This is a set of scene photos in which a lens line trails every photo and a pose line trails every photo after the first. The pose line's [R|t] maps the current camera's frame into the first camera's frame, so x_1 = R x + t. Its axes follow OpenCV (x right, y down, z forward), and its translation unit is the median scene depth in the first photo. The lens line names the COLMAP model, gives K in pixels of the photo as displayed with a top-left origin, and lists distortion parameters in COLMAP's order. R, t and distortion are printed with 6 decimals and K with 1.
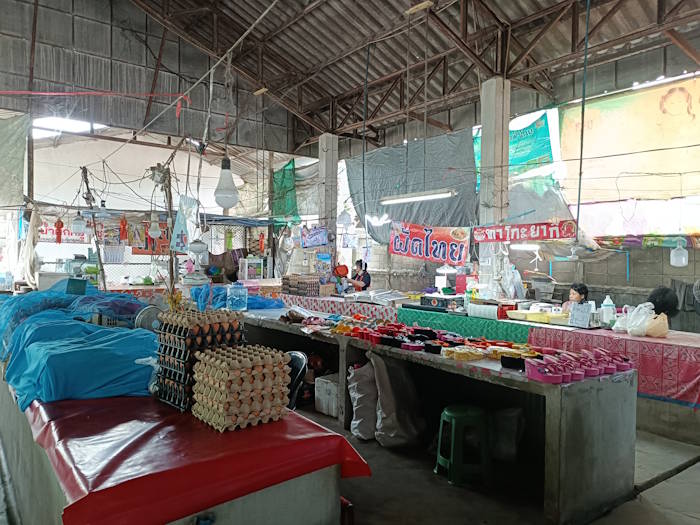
lens RADIAL K [[520.9, 0, 351.7], [0, 520.9, 260.9], [0, 0, 1]] dist [0.047593, -0.056908]
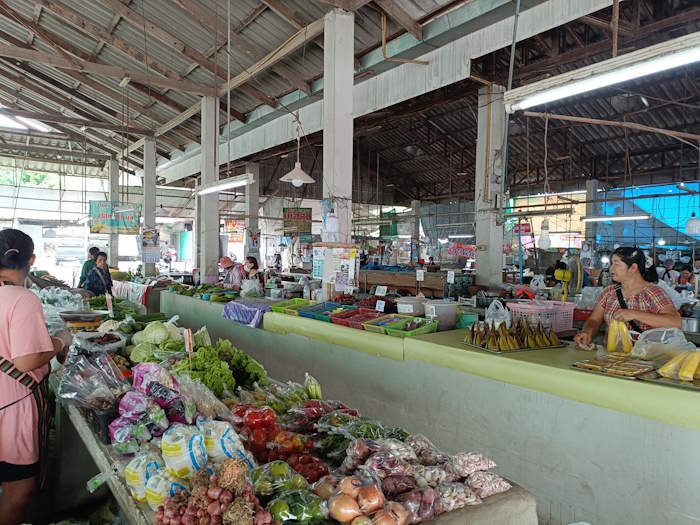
lens RADIAL K [[522.3, 0, 361.9], [0, 522.3, 262.6], [0, 0, 1]] dist [0.036501, -0.008760]
pose [[0.999956, -0.004309, -0.008318, -0.260604], [0.004406, 0.999922, 0.011705, -0.003402], [0.008266, -0.011741, 0.999897, -1.248418]]
